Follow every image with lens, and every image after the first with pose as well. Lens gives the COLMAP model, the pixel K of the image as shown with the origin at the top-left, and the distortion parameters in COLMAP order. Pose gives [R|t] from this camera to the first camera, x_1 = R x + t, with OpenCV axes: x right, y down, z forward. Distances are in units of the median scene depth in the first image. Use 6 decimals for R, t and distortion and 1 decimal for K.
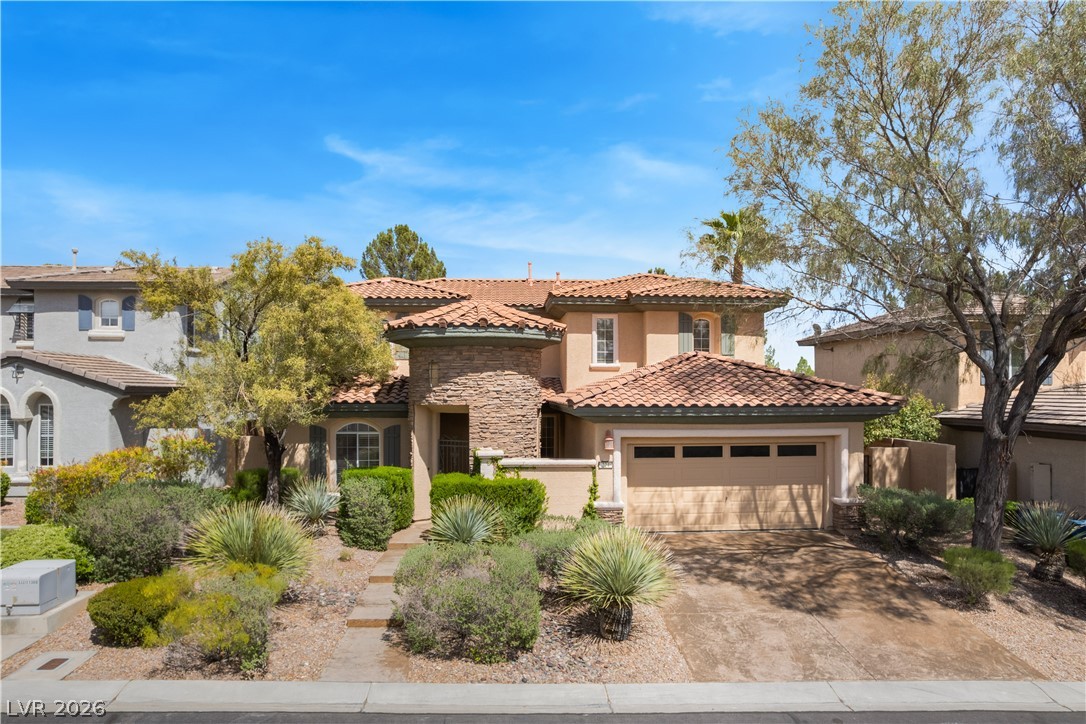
lens RADIAL K [[709.9, 0, 546.2], [0, 709.9, 373.1], [0, 0, 1]] dist [-0.082657, 0.078990]
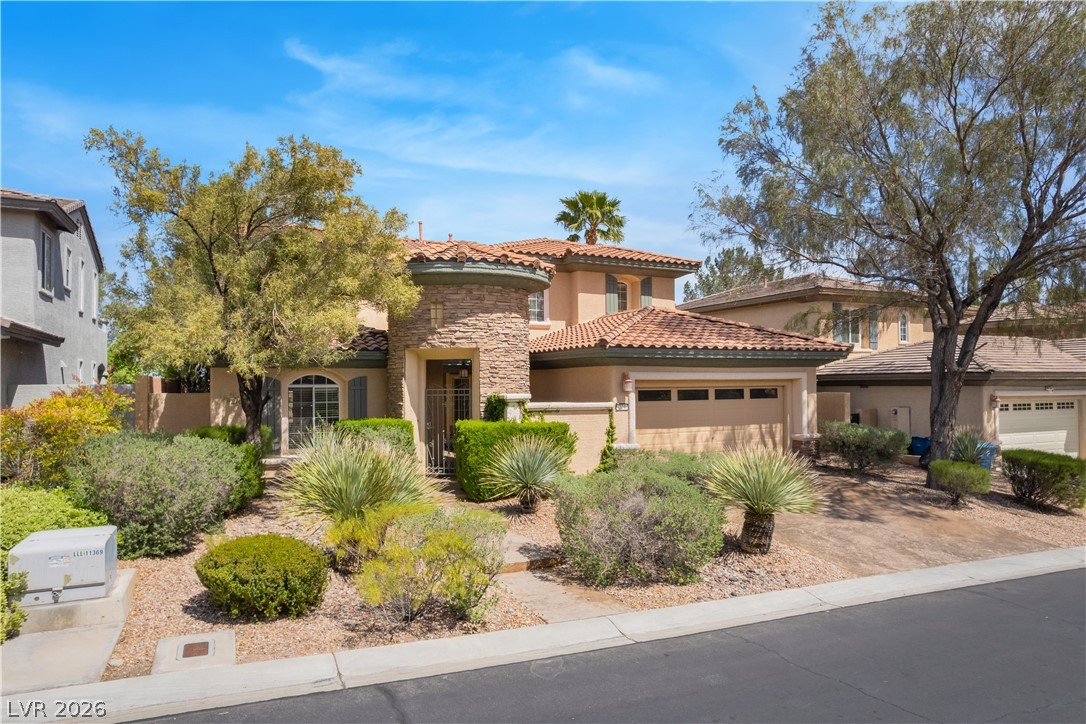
lens RADIAL K [[691.7, 0, 546.0], [0, 691.7, 361.4], [0, 0, 1]] dist [-0.074756, 0.068022]
pose [[0.930269, 0.005956, 0.366830, -0.369865], [-0.003029, 0.999959, -0.008554, 0.072134], [-0.366866, 0.006846, 0.930248, 0.121790]]
